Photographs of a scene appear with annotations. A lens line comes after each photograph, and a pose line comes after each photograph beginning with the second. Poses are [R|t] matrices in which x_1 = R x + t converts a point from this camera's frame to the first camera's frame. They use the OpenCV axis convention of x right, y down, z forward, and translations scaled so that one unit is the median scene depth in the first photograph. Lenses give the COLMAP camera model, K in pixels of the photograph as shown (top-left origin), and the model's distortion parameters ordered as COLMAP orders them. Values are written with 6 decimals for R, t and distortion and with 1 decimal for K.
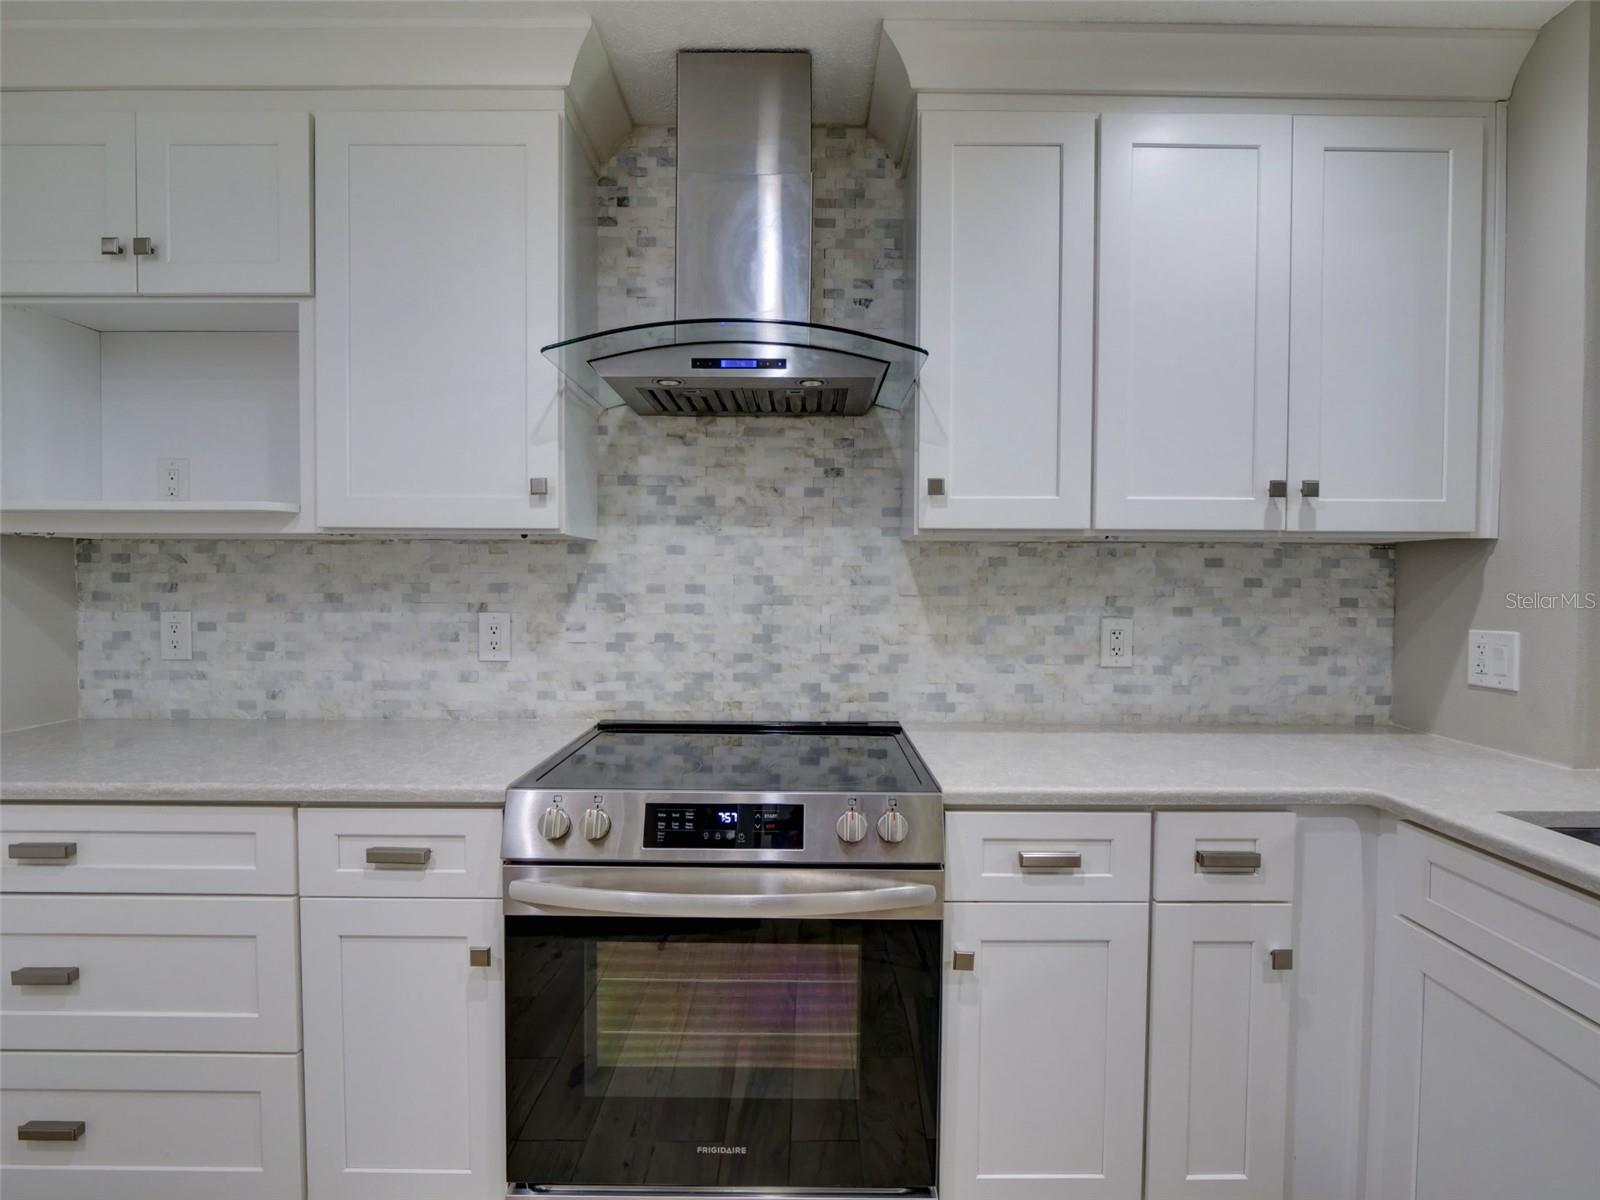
lens RADIAL K [[782.2, 0, 806.5], [0, 782.2, 597.6], [0, 0, 1]] dist [-0.014761, 0.000745]
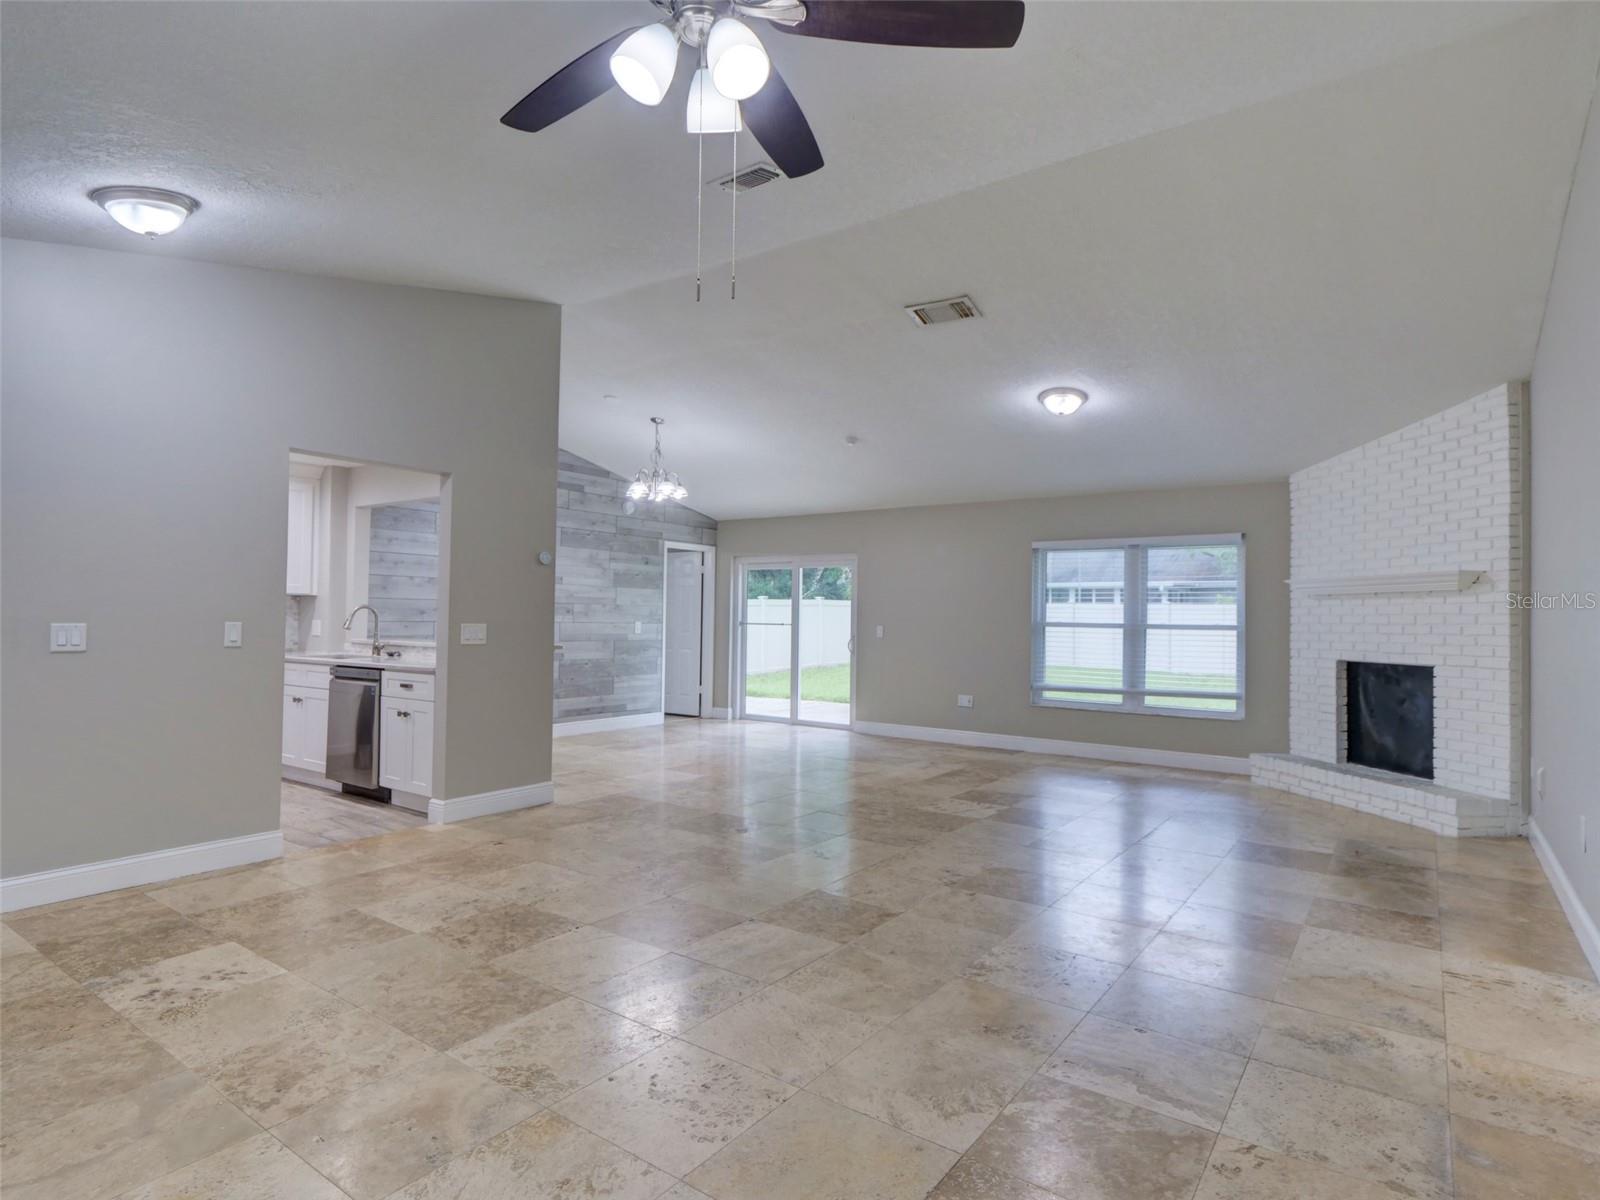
lens RADIAL K [[870.4, 0, 795.2], [0, 870.4, 604.9], [0, 0, 1]] dist [-0.003639, 0.001727]
pose [[0.588871, 0.014654, 0.808094, -0.961925], [0.010709, 0.999606, -0.025930, 0.087819], [-0.808156, 0.023923, 0.588482, -2.820937]]
